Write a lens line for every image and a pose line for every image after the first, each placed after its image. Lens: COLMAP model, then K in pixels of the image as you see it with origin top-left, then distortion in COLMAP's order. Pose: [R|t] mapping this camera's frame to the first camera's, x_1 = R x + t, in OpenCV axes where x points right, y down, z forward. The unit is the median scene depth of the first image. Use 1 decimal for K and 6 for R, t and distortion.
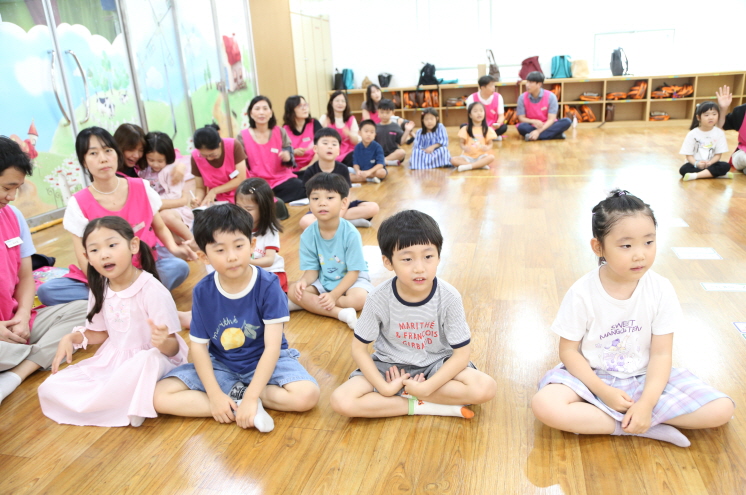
lens RADIAL K [[573.6, 0, 373.0], [0, 573.6, 247.5], [0, 0, 1]] dist [-0.088527, 0.080401]
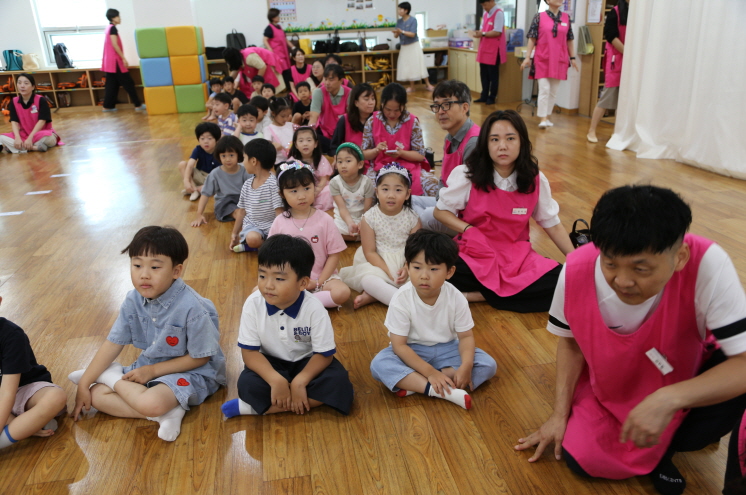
lens RADIAL K [[603.5, 0, 366.2], [0, 603.5, 261.4], [0, 0, 1]] dist [-0.072063, 0.097039]
pose [[0.916275, -0.122647, 0.381312, 0.489367], [0.101074, 0.991958, 0.076181, 0.069146], [-0.387588, -0.031262, 0.921302, -0.419522]]
